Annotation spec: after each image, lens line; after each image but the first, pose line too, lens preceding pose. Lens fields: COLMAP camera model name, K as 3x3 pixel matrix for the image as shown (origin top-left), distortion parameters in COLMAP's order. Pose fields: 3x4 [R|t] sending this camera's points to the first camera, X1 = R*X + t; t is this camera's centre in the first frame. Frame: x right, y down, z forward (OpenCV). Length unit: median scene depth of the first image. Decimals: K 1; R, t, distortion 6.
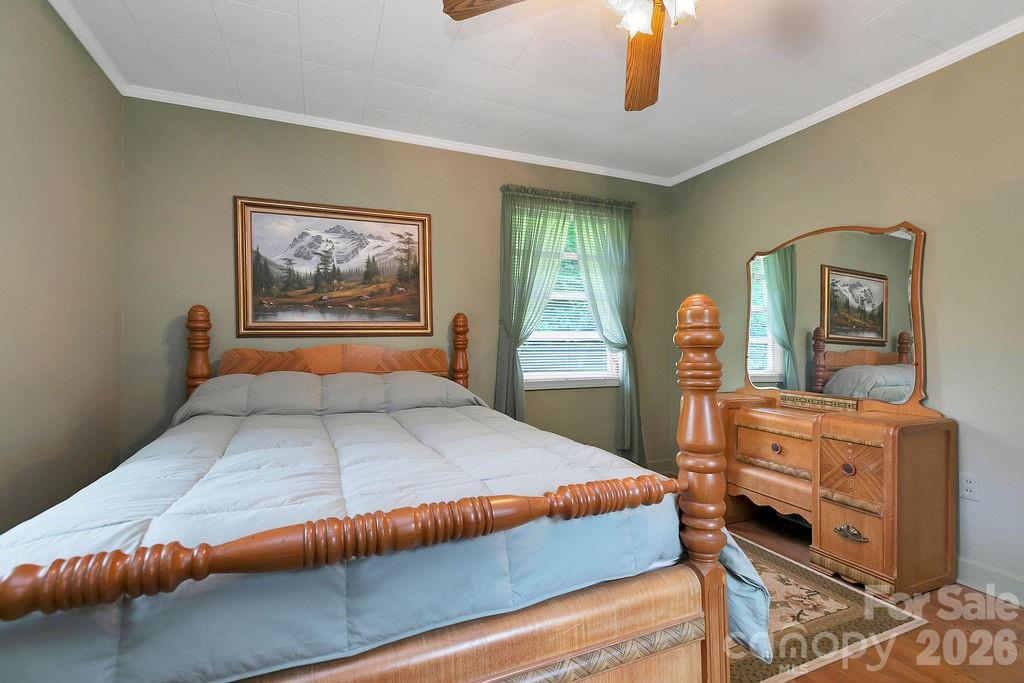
lens RADIAL K [[456.9, 0, 515.5], [0, 456.9, 334.5], [0, 0, 1]] dist [0.000710, -0.000019]
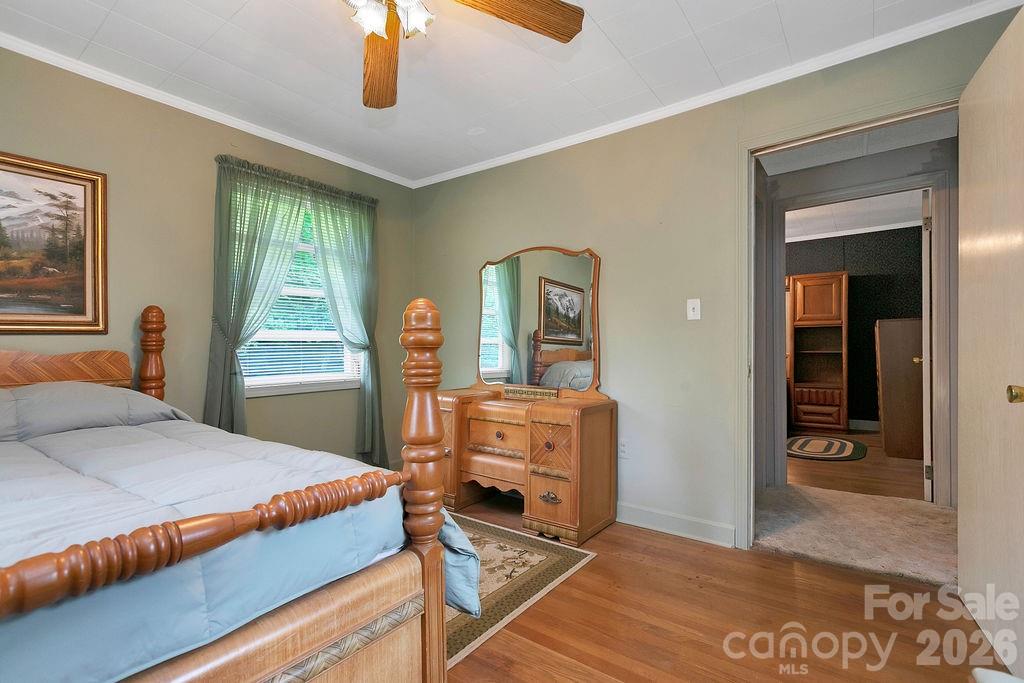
lens RADIAL K [[466.5, 0, 516.8], [0, 466.5, 341.8], [0, 0, 1]] dist [0.003398, 0.000621]
pose [[0.861699, 0.000203, 0.507420, 0.012834], [-0.008063, 0.999879, 0.013293, -0.000734], [-0.507356, -0.015546, 0.861596, -0.024520]]
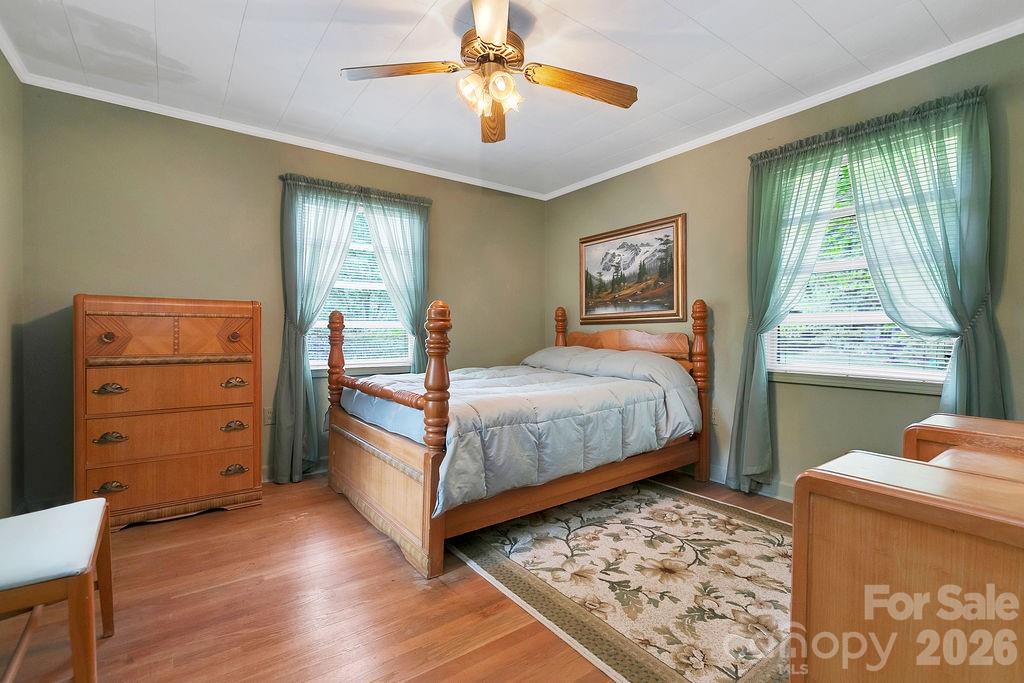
lens RADIAL K [[456.9, 0, 515.5], [0, 456.9, 334.5], [0, 0, 1]] dist [0.000710, -0.000019]
pose [[0.242111, 0.011359, -0.970182, 0.903786], [0.019536, 0.999672, 0.016579, 0.008592], [0.970052, -0.022967, 0.241810, 0.364585]]
